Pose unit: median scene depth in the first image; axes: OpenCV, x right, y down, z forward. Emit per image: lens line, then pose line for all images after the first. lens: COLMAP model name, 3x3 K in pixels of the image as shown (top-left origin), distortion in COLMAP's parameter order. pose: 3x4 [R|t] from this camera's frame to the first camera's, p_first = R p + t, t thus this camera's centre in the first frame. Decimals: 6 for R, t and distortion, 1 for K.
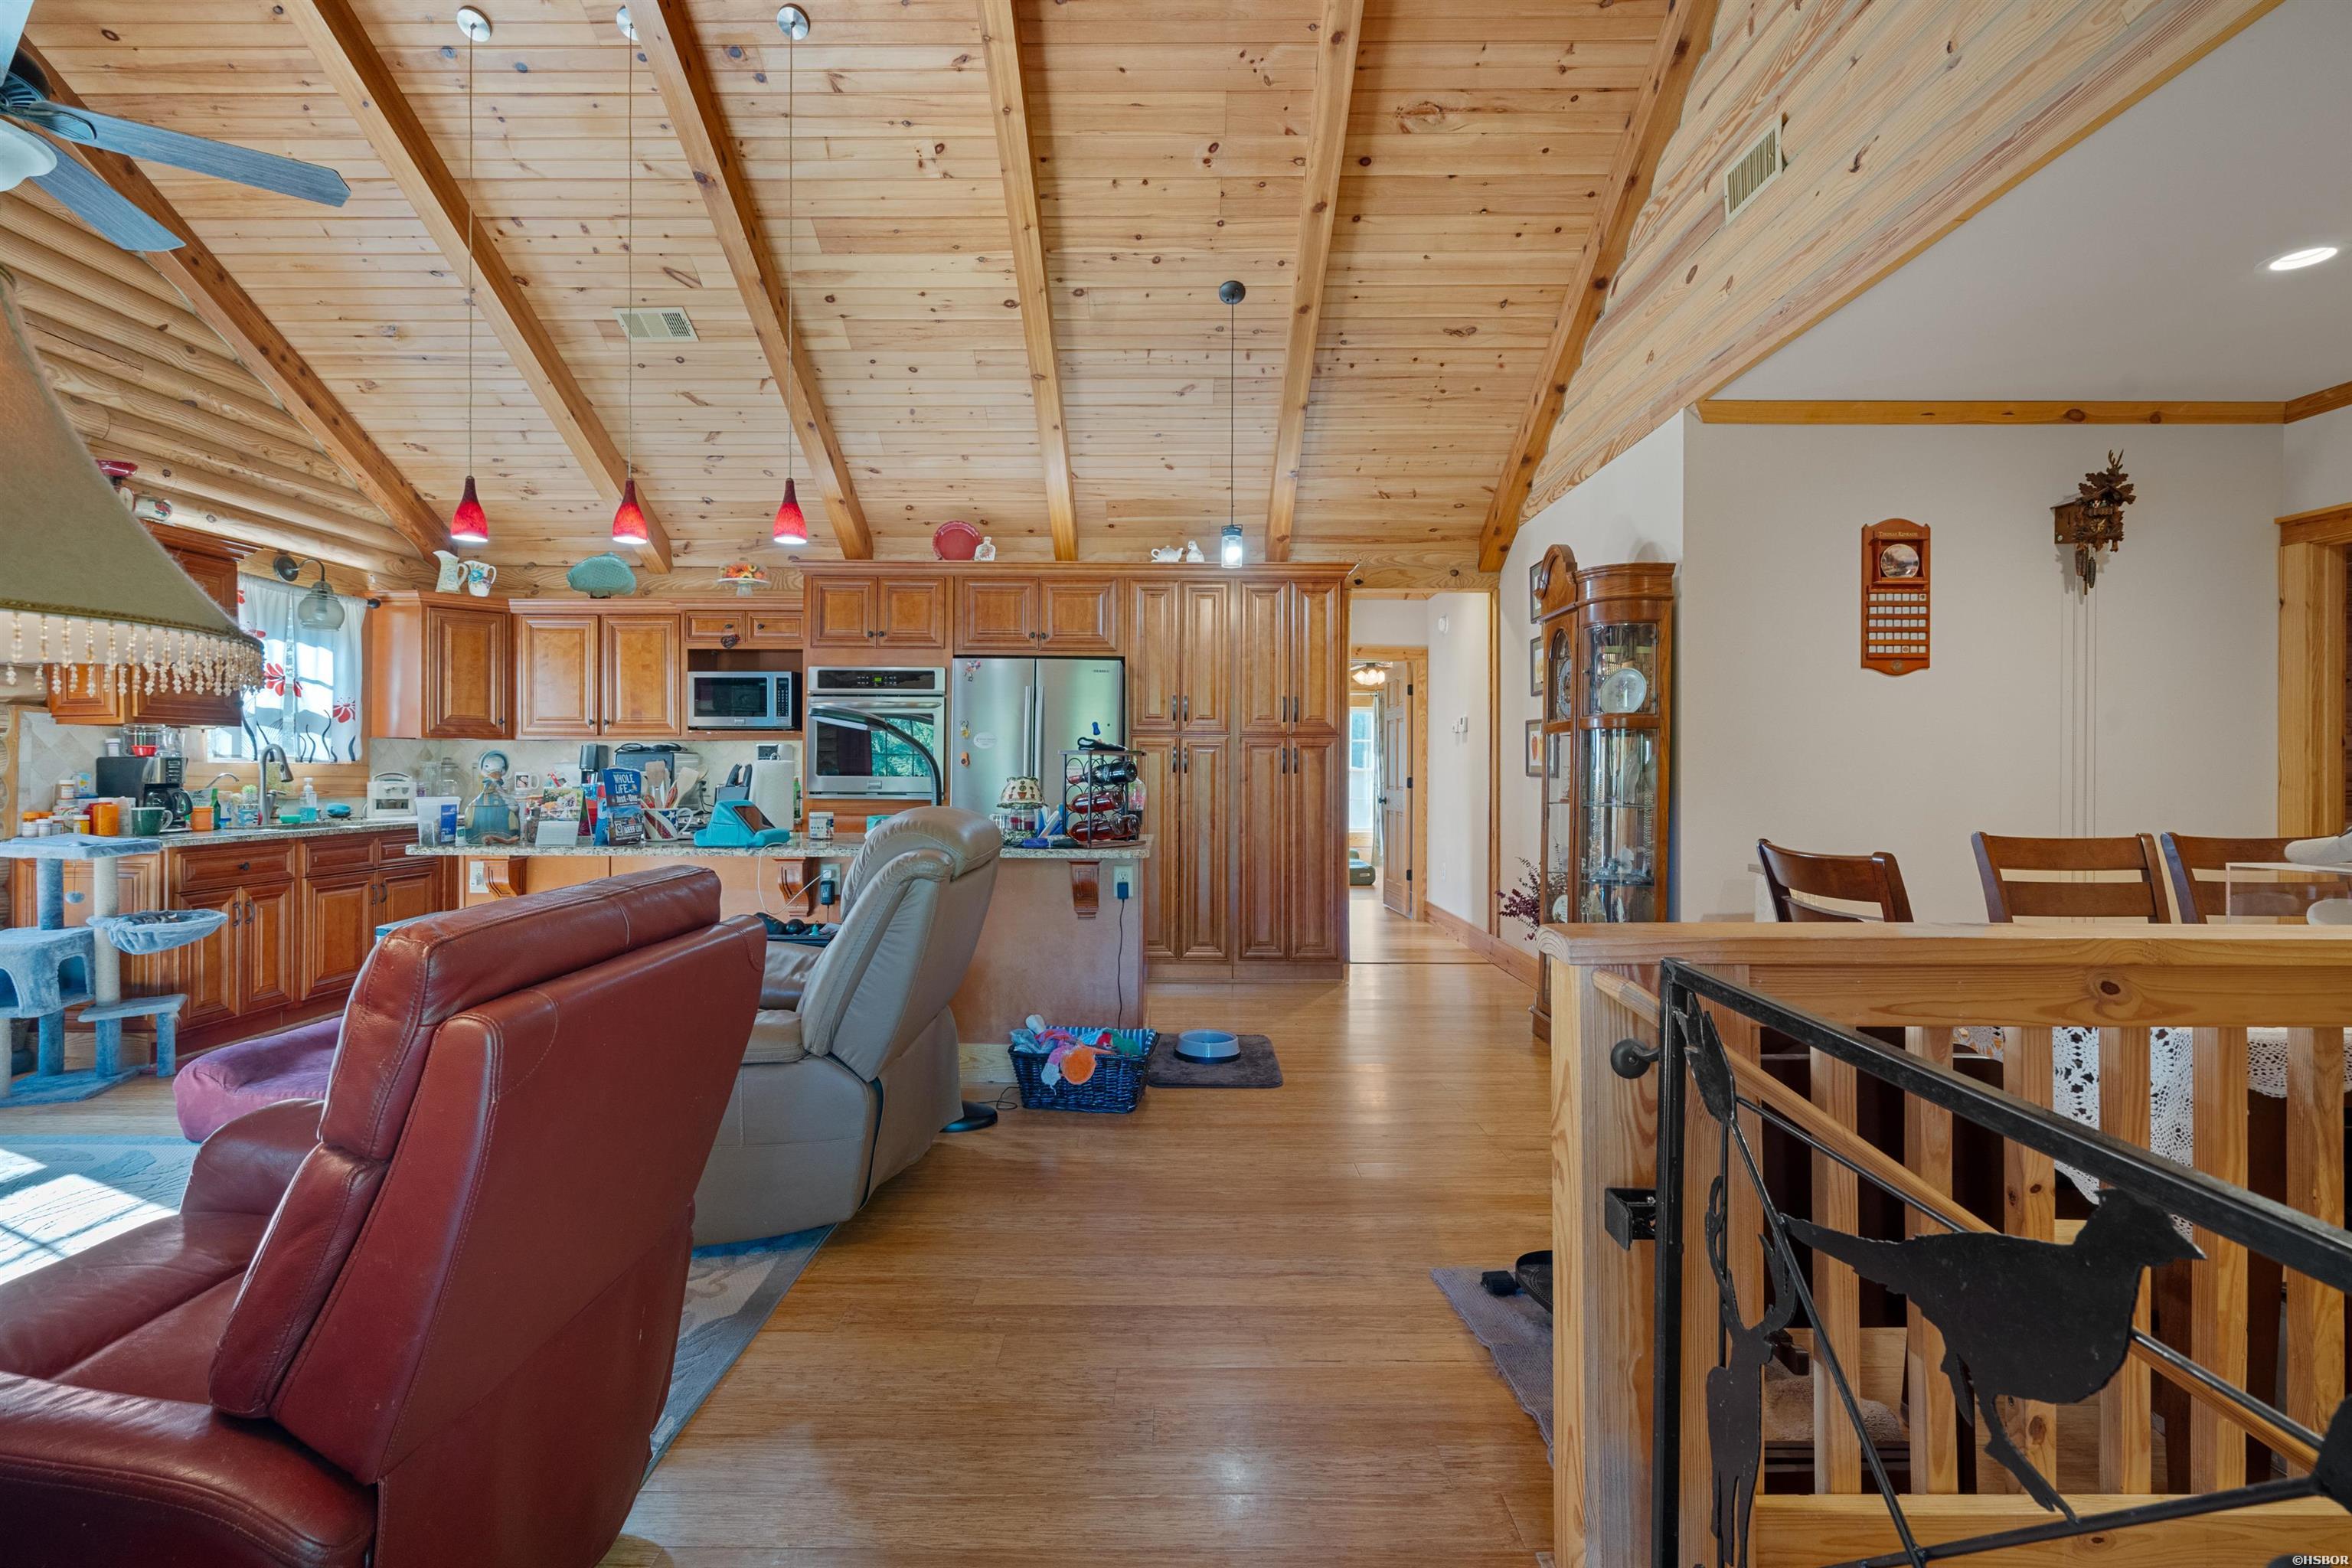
lens RADIAL K [[1077.4, 0, 1175.6], [0, 1077.4, 775.6], [0, 0, 1]] dist [0.000381, 0.000239]
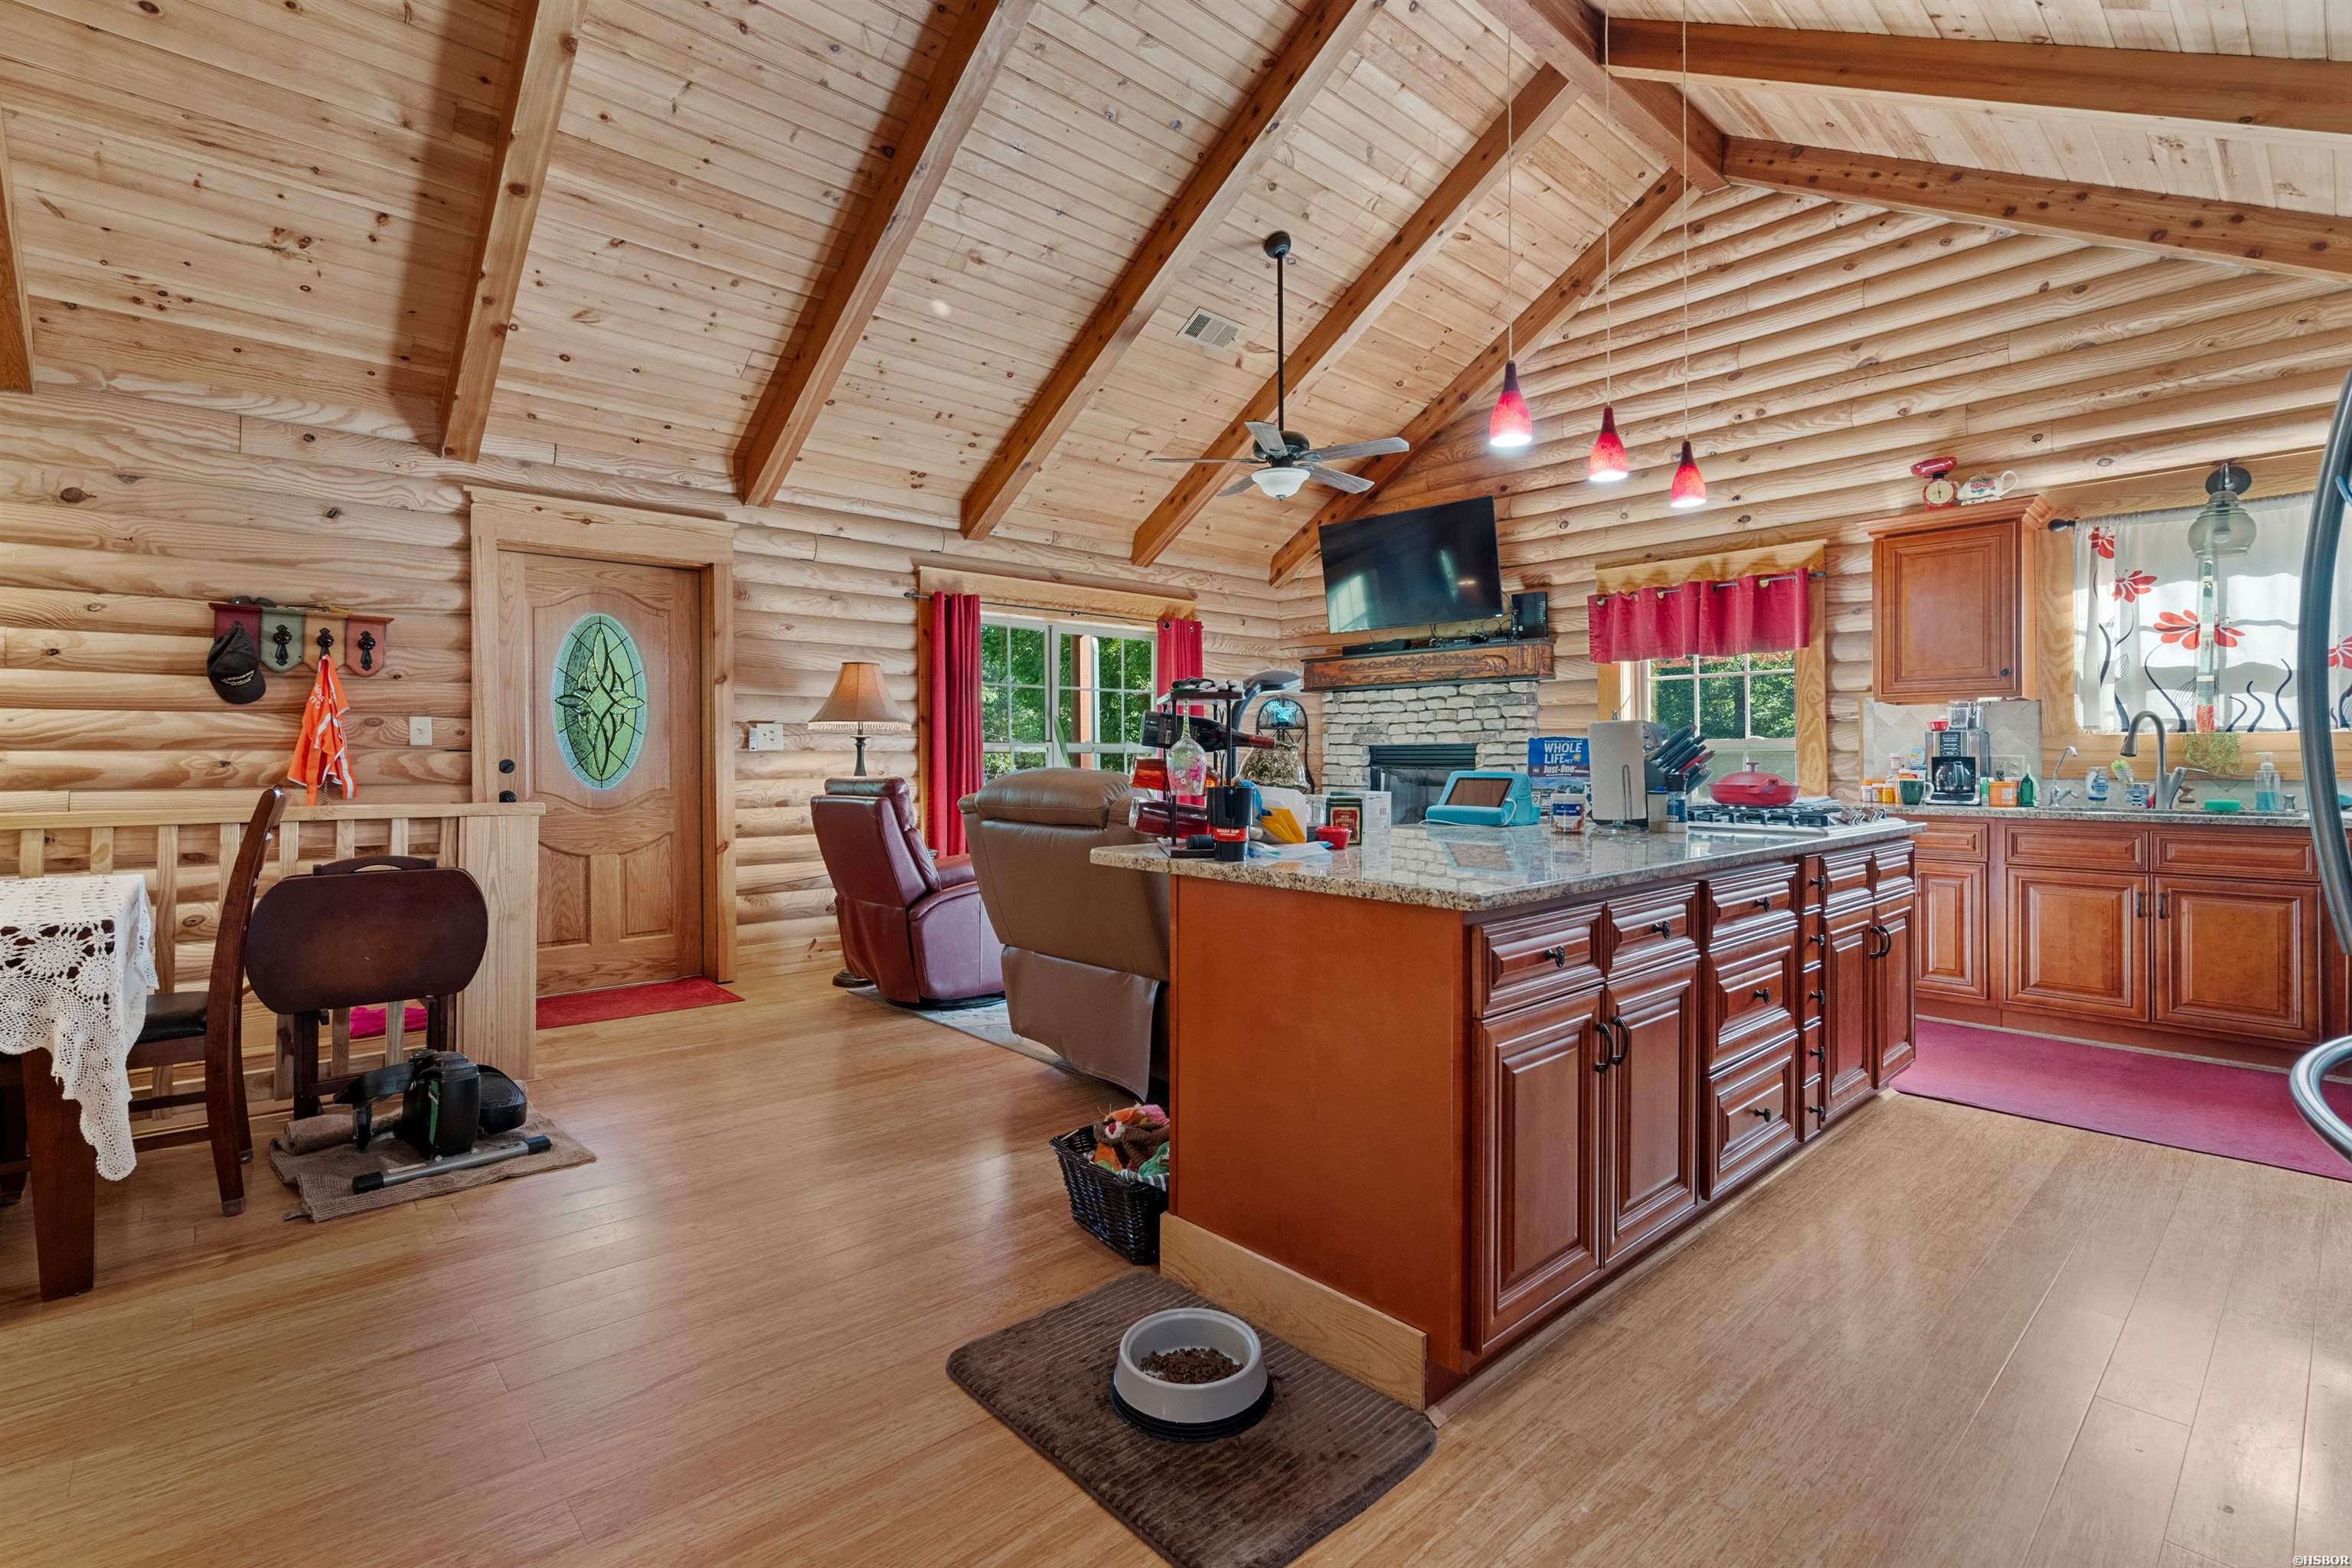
lens RADIAL K [[1077.4, 0, 1179.4], [0, 1077.4, 763.8], [0, 0, 1]] dist [0.000381, 0.000239]
pose [[-0.736517, 0.004123, -0.676407, 0.283146], [-0.003775, 0.999941, 0.010205, 0.006018], [0.676409, 0.010069, -0.736457, 1.156051]]
